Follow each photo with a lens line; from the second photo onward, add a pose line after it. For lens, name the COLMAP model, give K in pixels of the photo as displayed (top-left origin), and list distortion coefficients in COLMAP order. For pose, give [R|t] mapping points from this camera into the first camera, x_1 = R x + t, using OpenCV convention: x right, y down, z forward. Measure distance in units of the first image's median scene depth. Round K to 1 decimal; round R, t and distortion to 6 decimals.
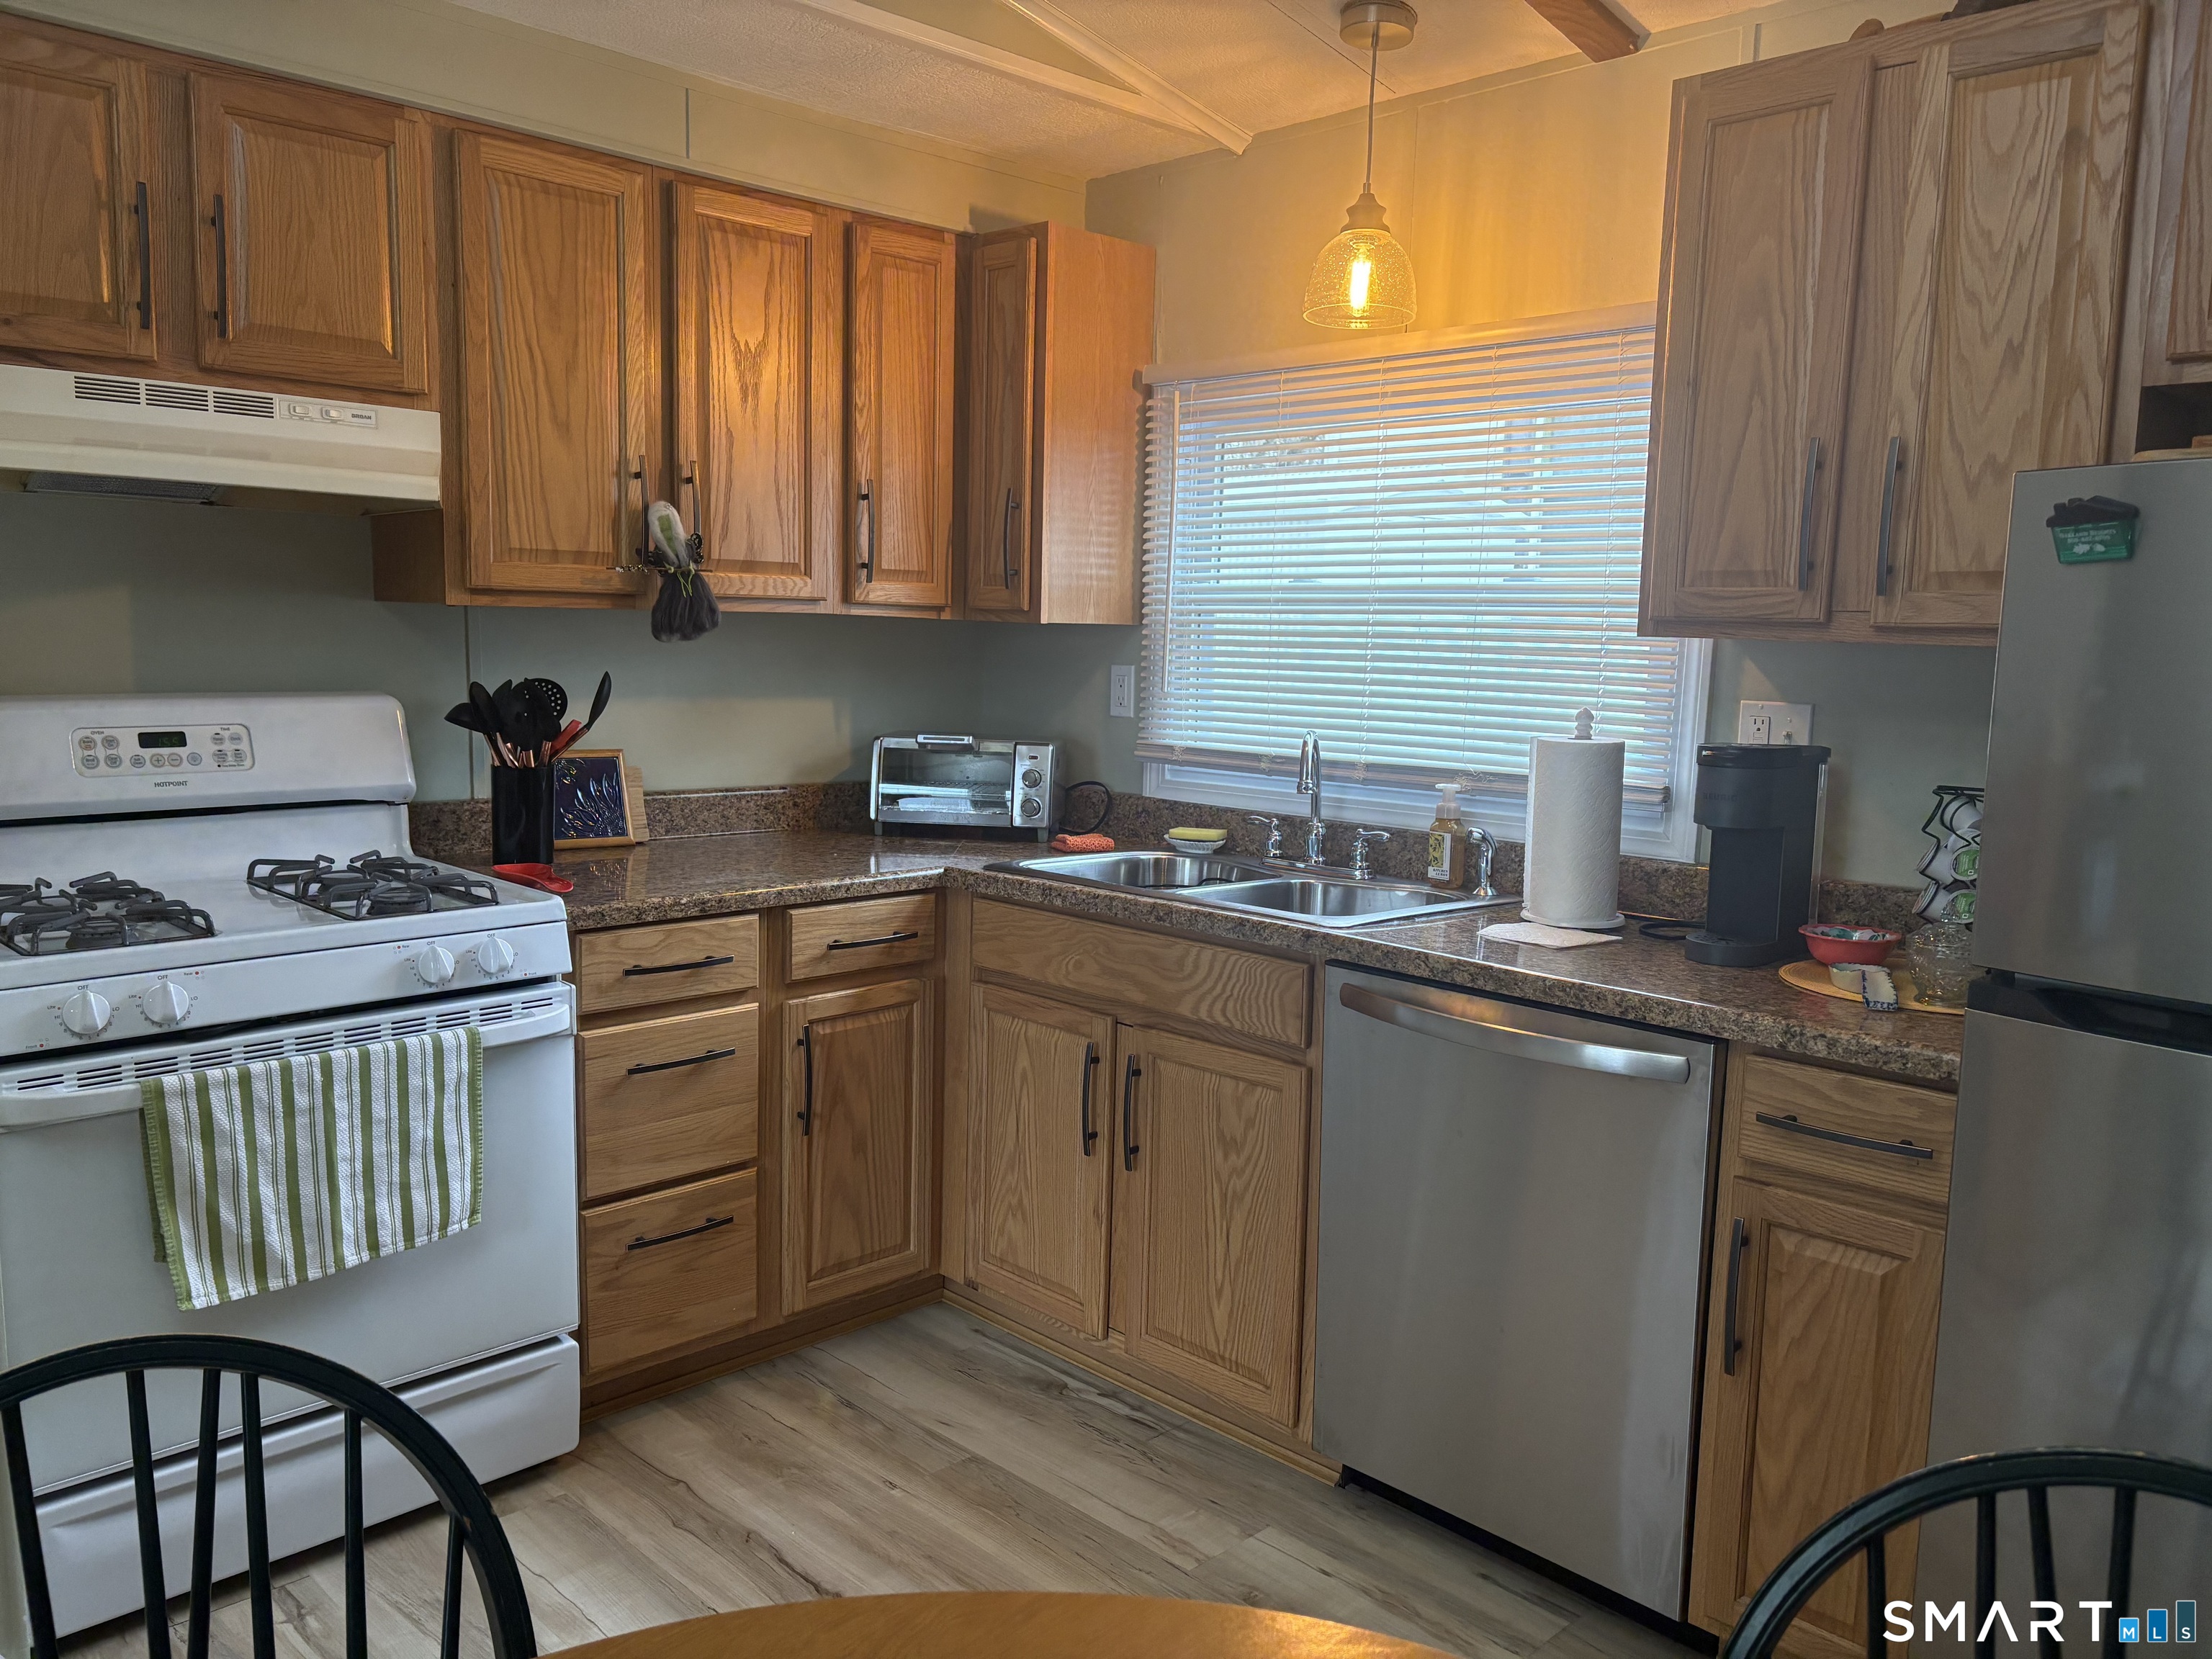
lens RADIAL K [[1671.0, 0, 1098.4], [0, 1671.0, 835.0], [0, 0, 1]] dist [0.007983, -0.004094]
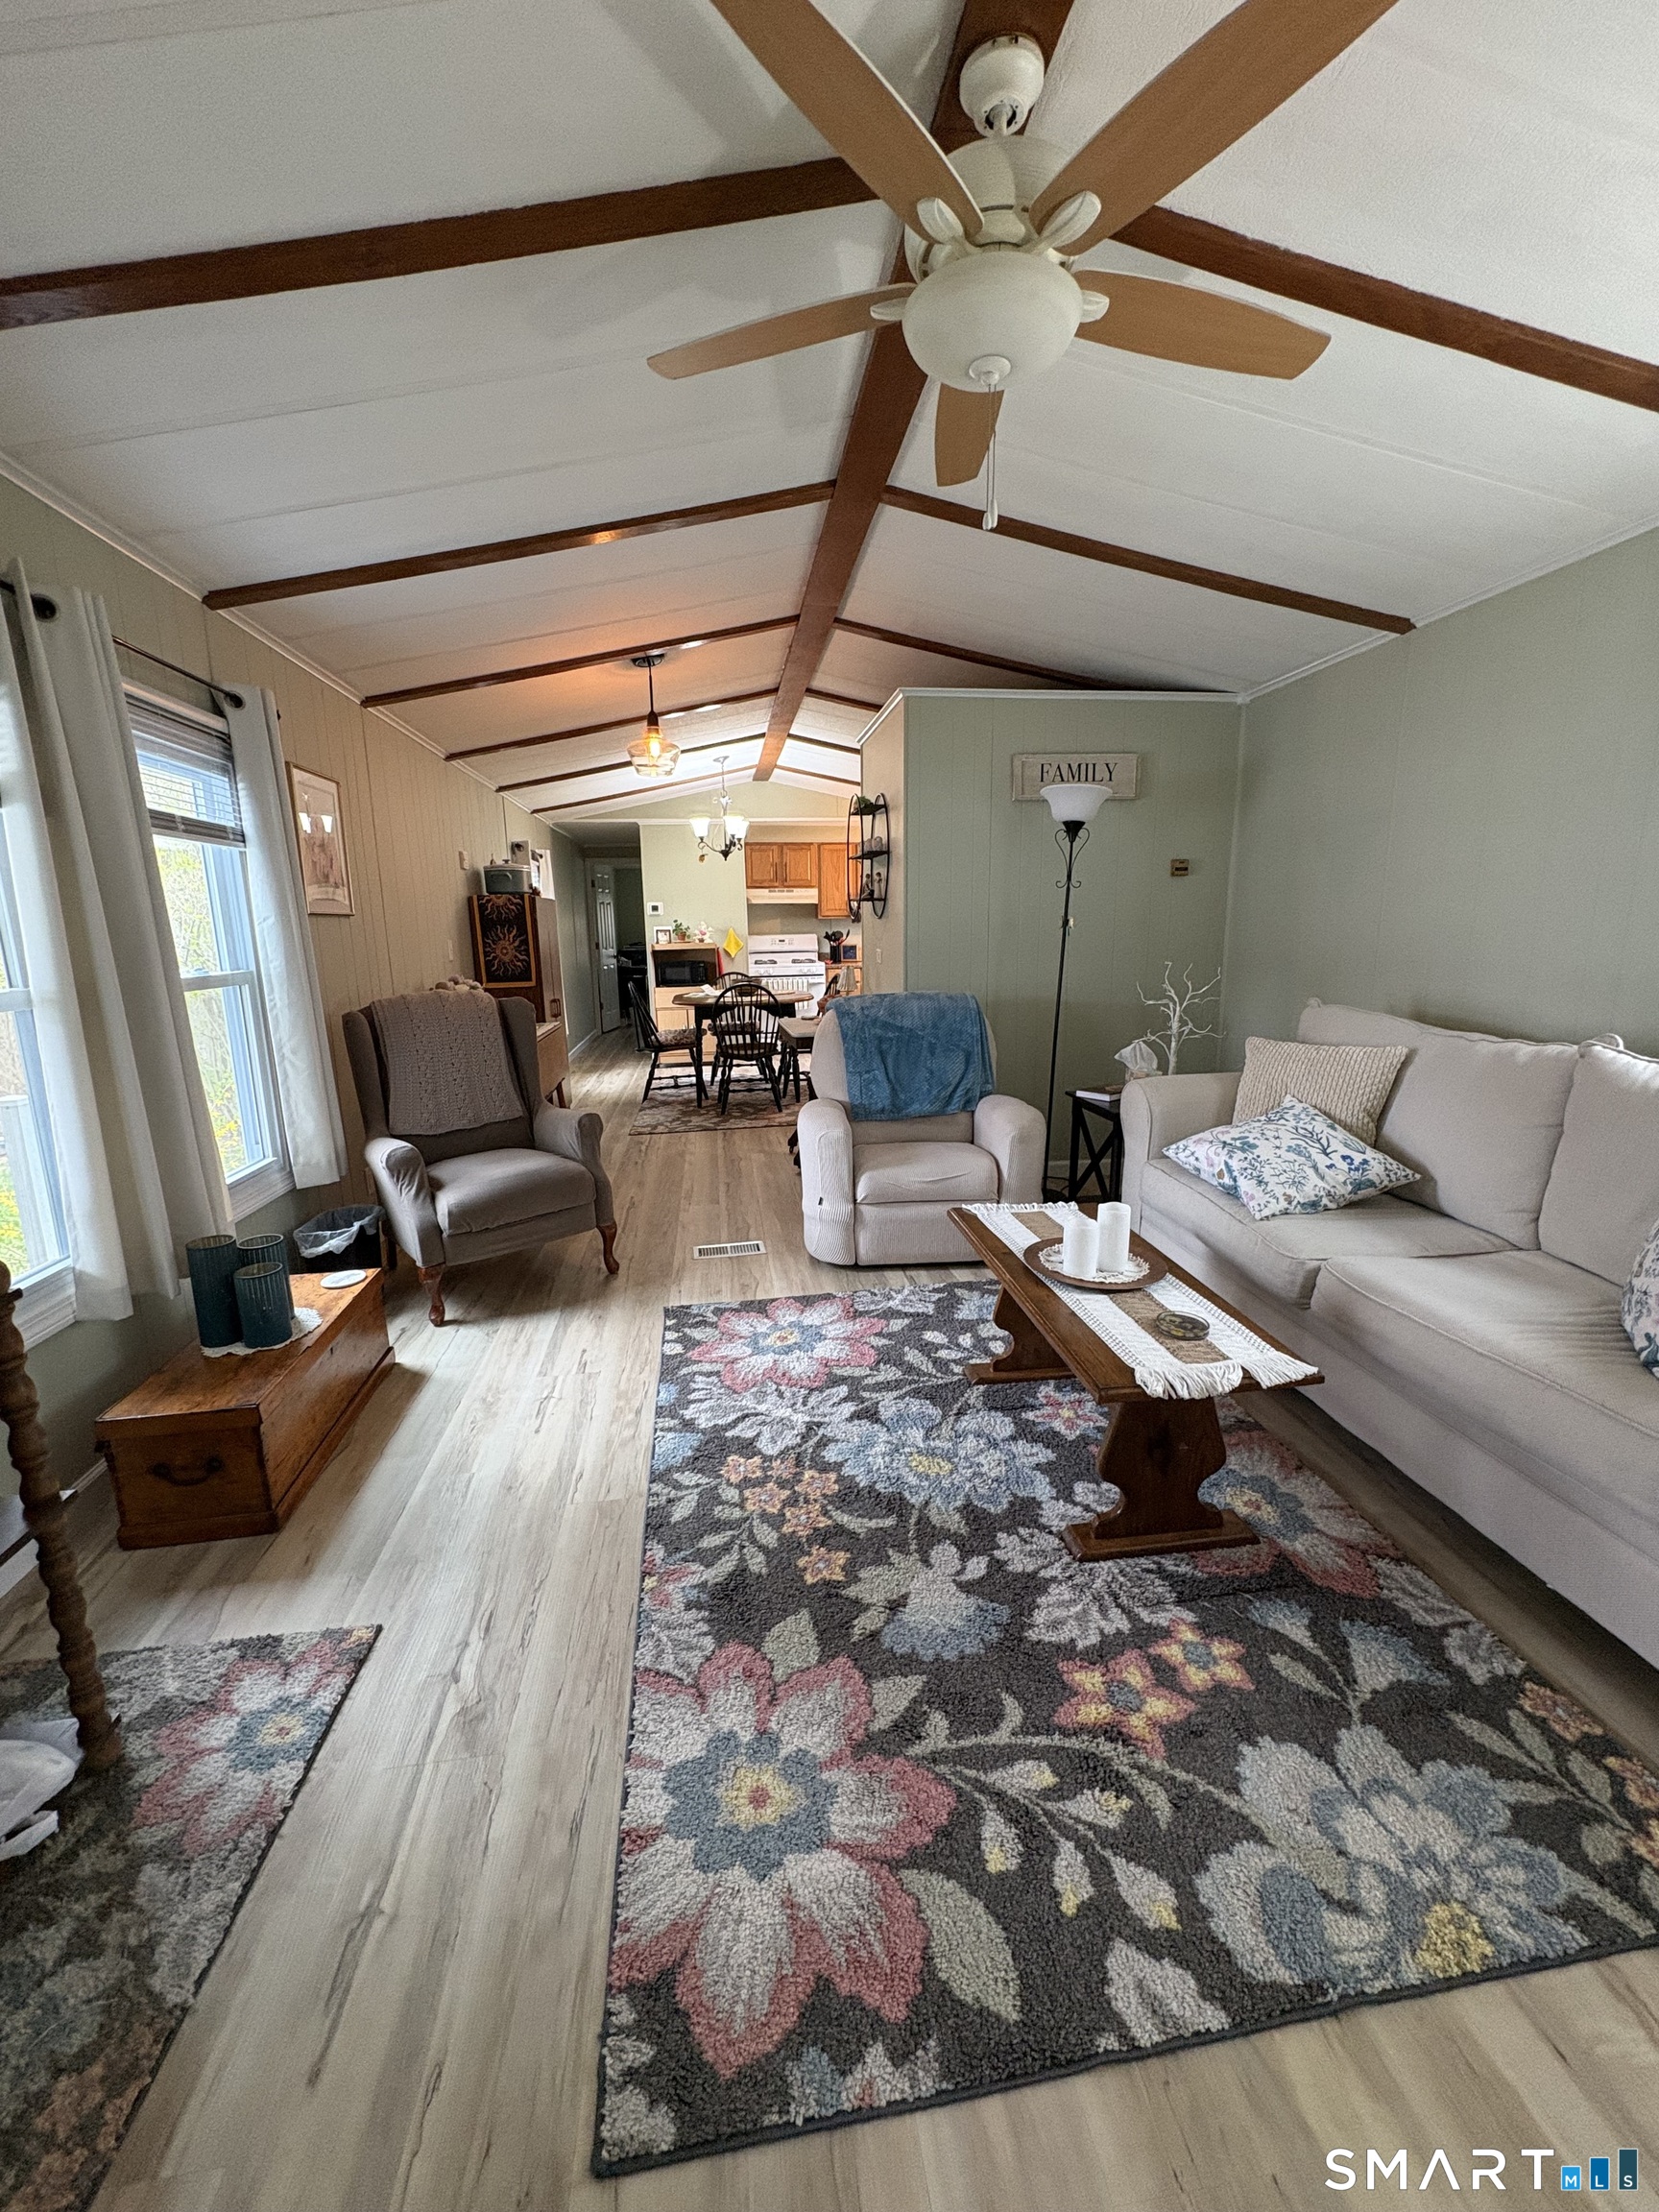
lens RADIAL K [[877.2, 0, 831.5], [0, 877.2, 1105.8], [0, 0, 1]] dist [0.011436, 0.000101]
pose [[0.797818, 0.086939, -0.596597, 1.650606], [-0.042441, 0.995192, 0.088268, 0.265091], [0.601403, -0.045102, 0.797672, -1.615558]]
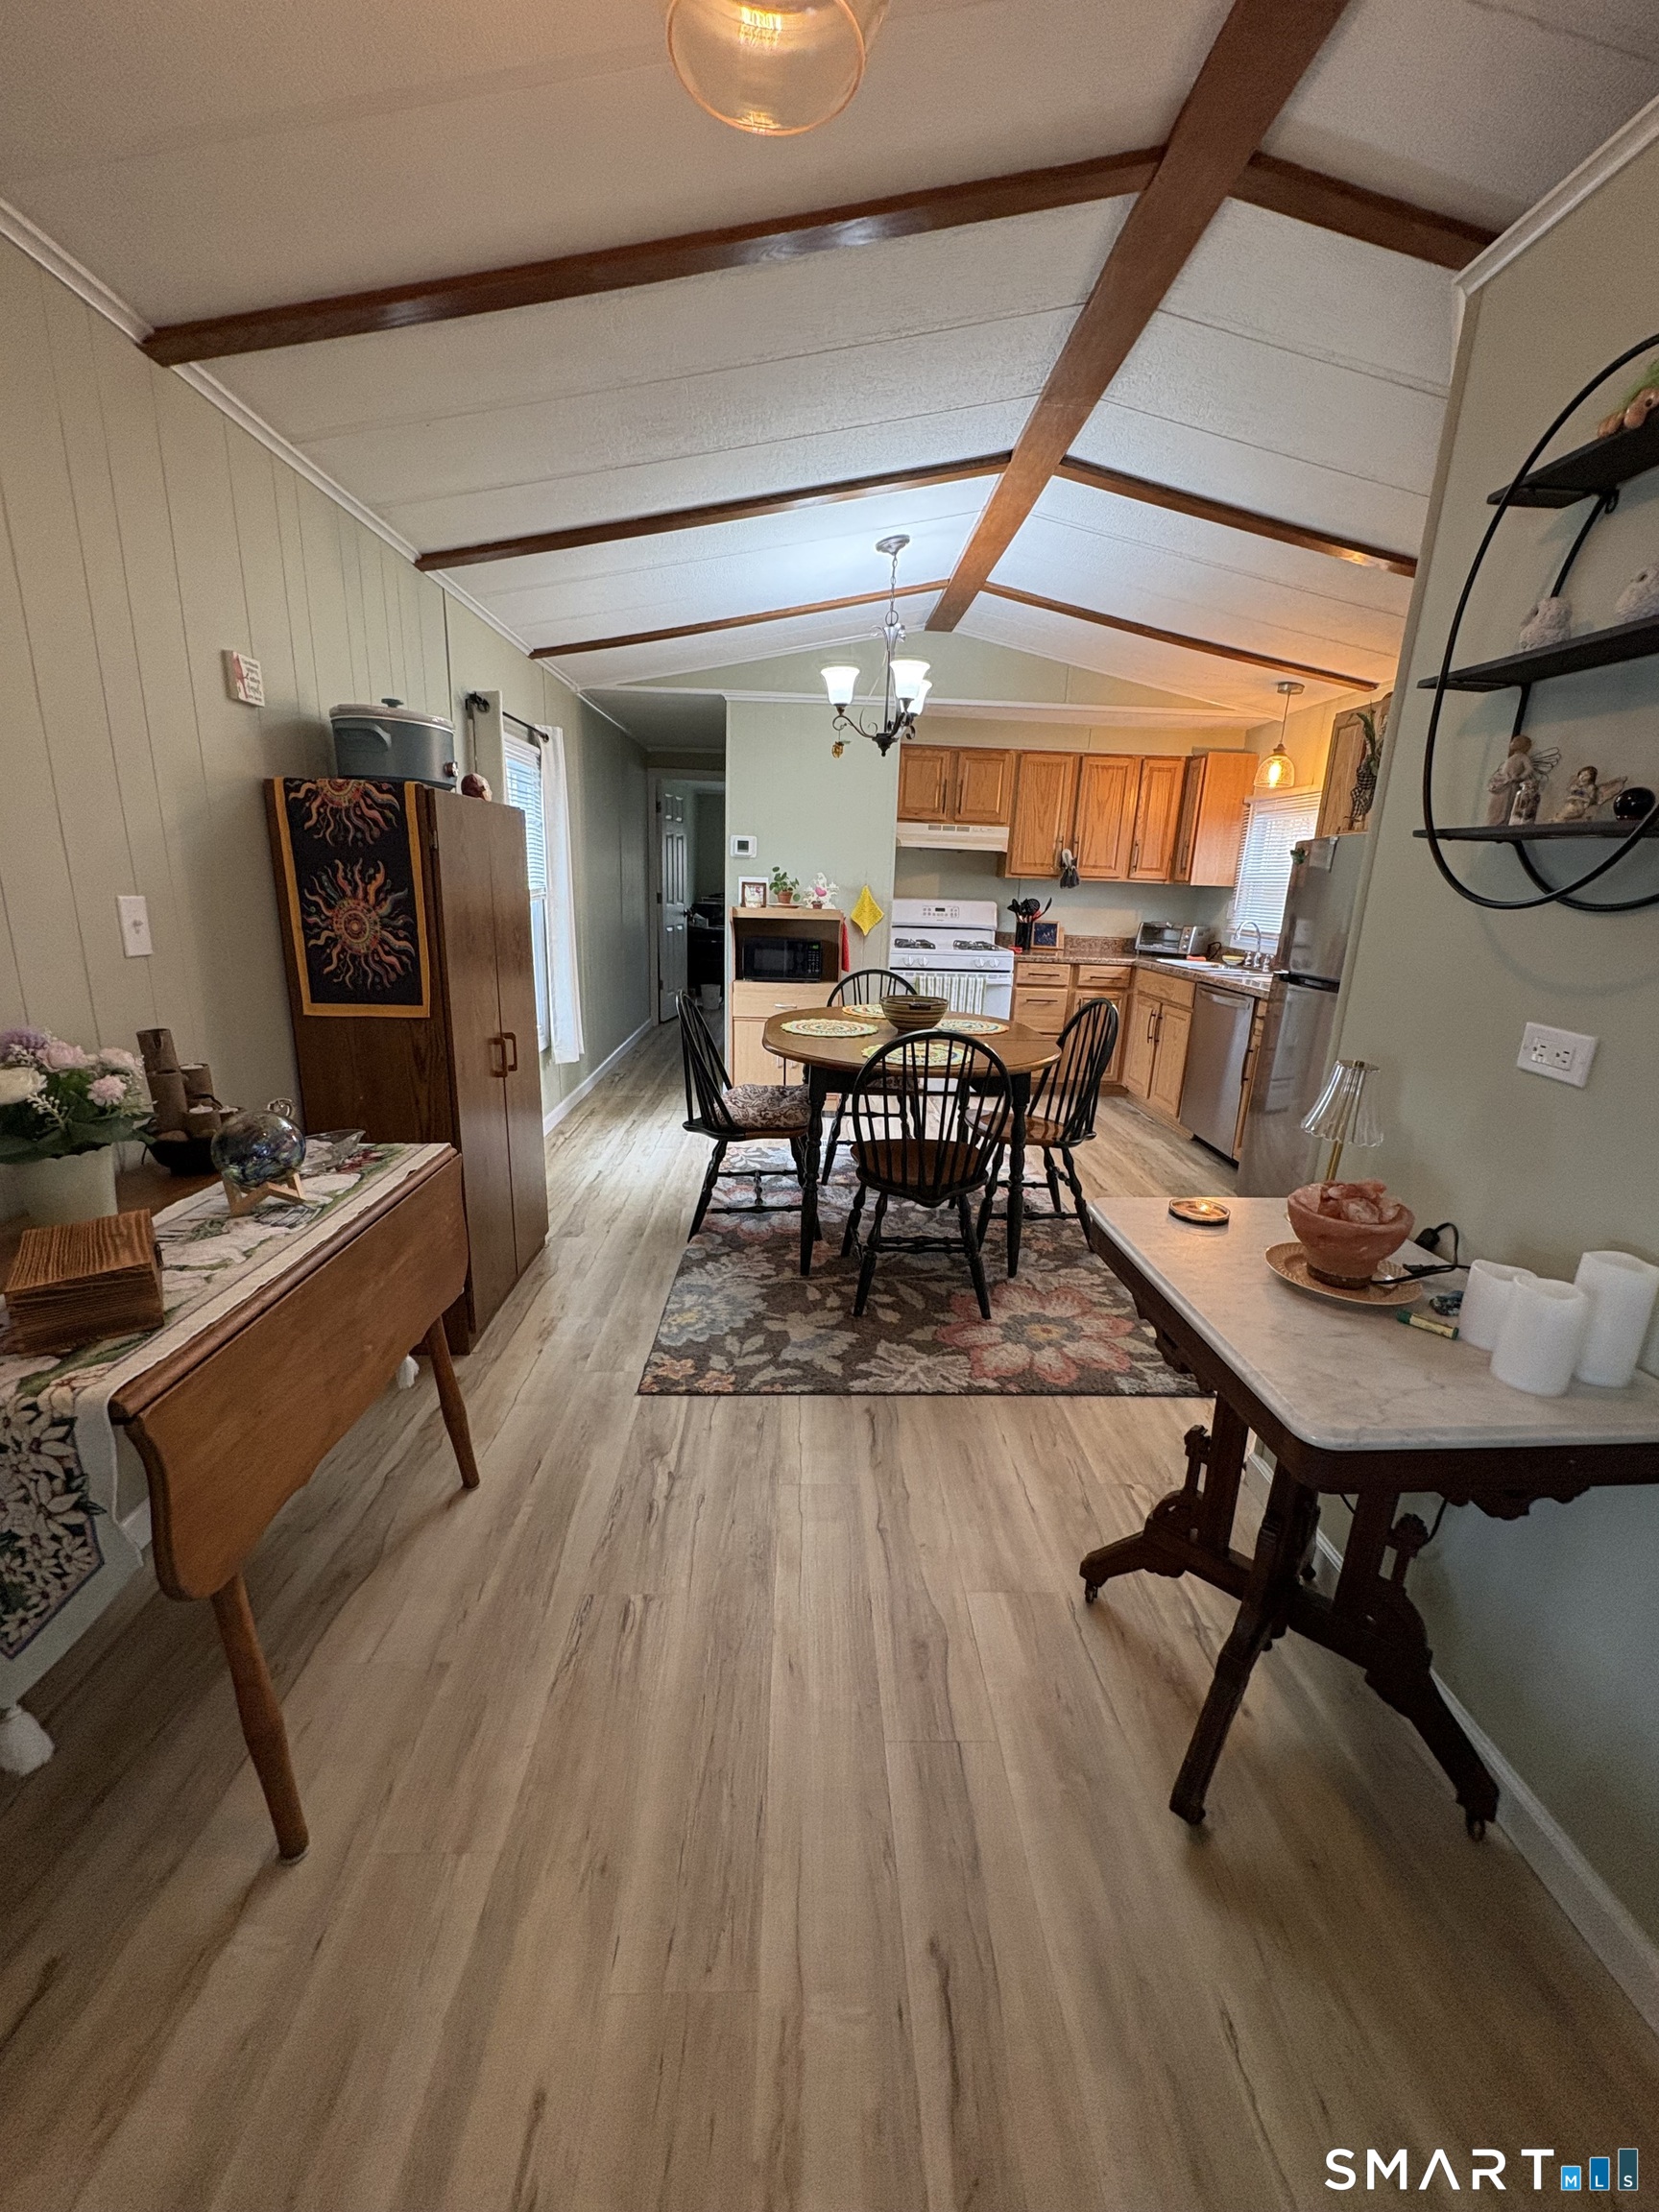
lens RADIAL K [[877.2, 0, 832.1], [0, 877.2, 1104.6], [0, 0, 1]] dist [0.011436, 0.000101]
pose [[0.734456, 0.176115, -0.655407, 0.726513], [-0.106367, 0.983679, 0.145129, 0.124692], [0.670269, -0.036877, 0.741202, -0.784977]]
